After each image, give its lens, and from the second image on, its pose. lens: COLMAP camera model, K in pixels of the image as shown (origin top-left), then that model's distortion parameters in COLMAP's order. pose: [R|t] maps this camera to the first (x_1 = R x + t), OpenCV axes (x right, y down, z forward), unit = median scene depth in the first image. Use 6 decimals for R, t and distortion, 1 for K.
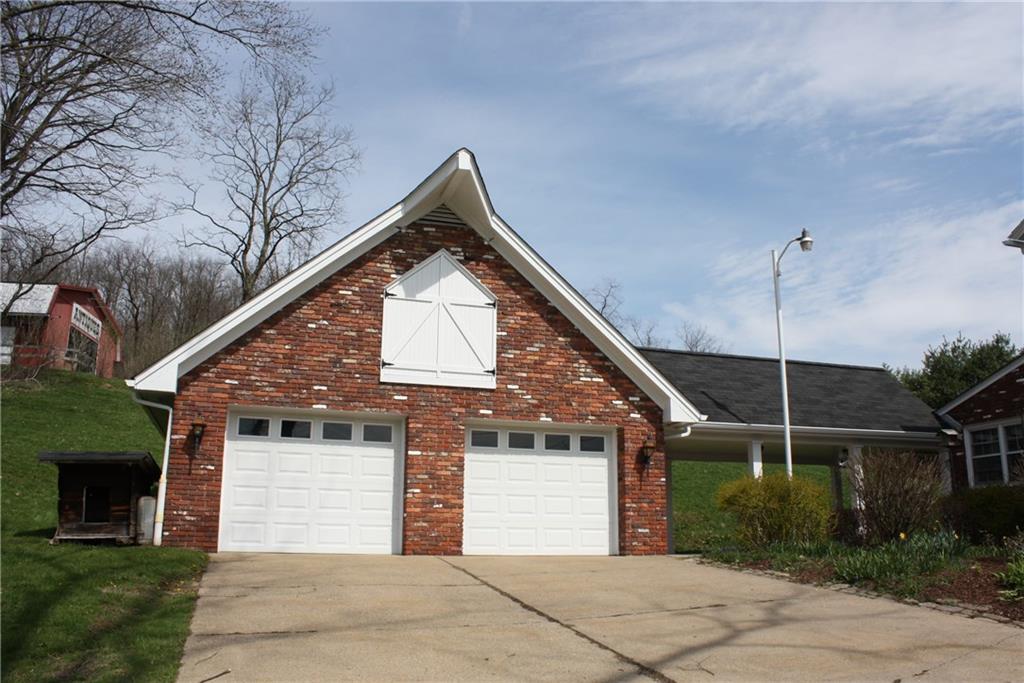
lens RADIAL K [[865.0, 0, 524.8], [0, 865.0, 345.0], [0, 0, 1]] dist [-0.161075, 0.148059]
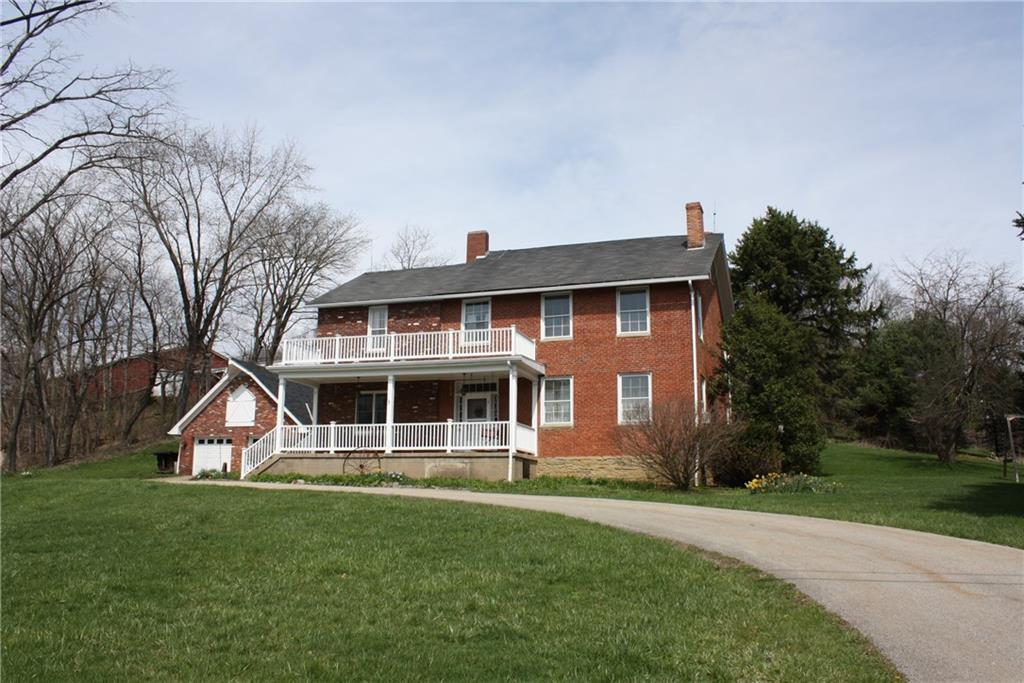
lens RADIAL K [[865.0, 0, 524.8], [0, 865.0, 345.0], [0, 0, 1]] dist [-0.161075, 0.148059]
pose [[0.793853, -0.107880, -0.598465, 1.370220], [0.136332, 0.990661, 0.002264, -0.060560], [0.592631, -0.083387, 0.801146, -0.476456]]
